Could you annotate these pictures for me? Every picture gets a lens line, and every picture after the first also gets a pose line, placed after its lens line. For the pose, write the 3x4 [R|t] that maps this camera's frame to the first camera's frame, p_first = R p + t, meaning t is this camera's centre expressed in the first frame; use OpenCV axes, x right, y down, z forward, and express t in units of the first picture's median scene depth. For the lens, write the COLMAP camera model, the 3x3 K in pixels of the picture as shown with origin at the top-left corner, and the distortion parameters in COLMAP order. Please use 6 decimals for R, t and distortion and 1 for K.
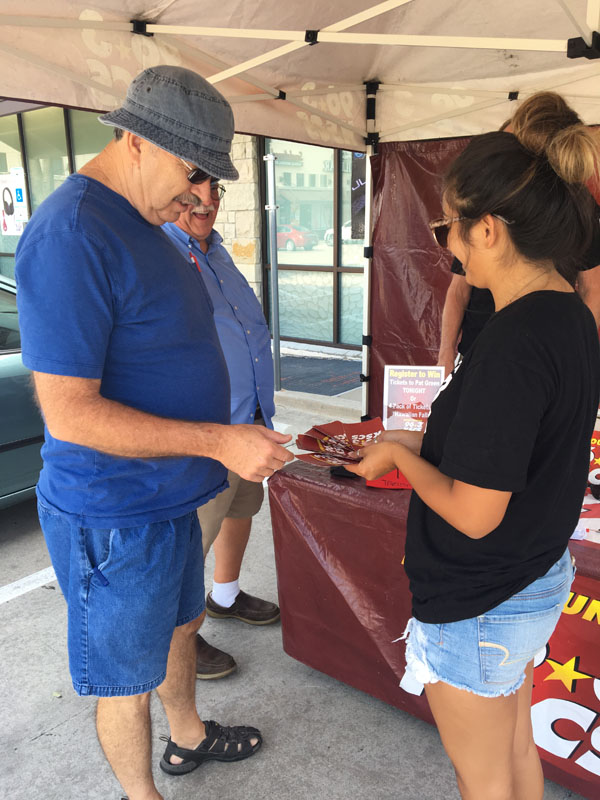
lens RADIAL K [[661.2, 0, 316.2], [0, 661.2, 409.0], [0, 0, 1]] dist [0.056845, -0.079827]
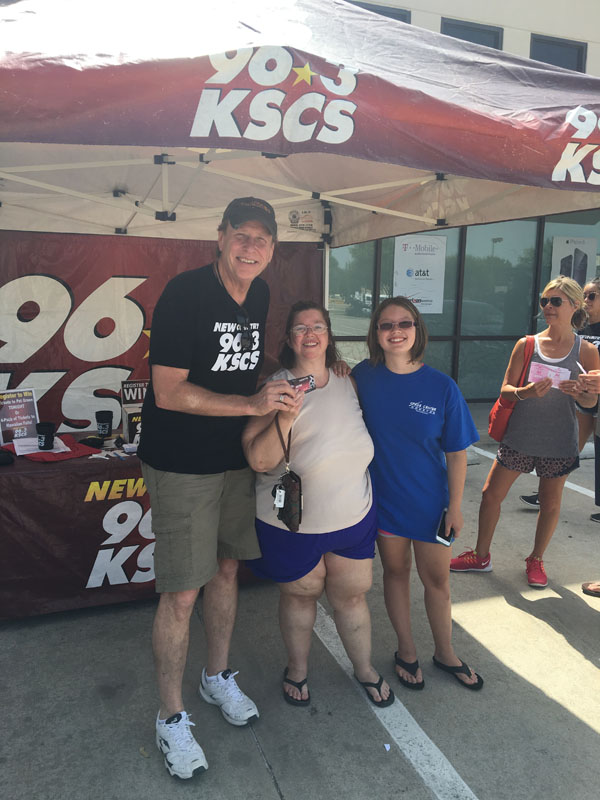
lens RADIAL K [[661.2, 0, 297.7], [0, 661.2, 406.0], [0, 0, 1]] dist [0.056845, -0.079827]
pose [[0.511895, -0.115069, 0.851306, -0.566067], [0.204577, 0.978806, 0.009289, 0.059603], [-0.834333, 0.169403, 0.524587, -0.176974]]
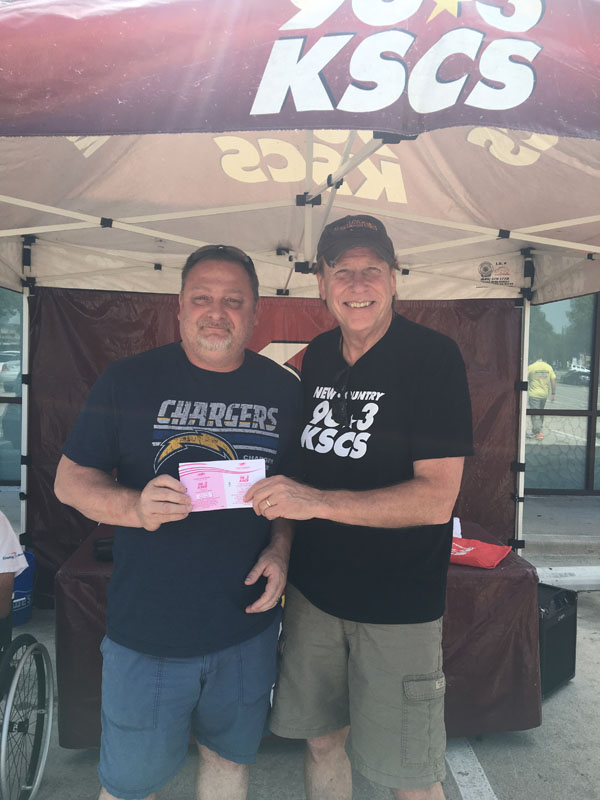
lens RADIAL K [[661.2, 0, 300.0], [0, 661.2, 431.4], [0, 0, 1]] dist [0.056845, -0.079827]
pose [[0.745266, -0.041237, 0.665491, -0.345888], [0.146709, 0.983767, -0.103337, 0.030421], [-0.650427, 0.174647, 0.739218, -0.098582]]
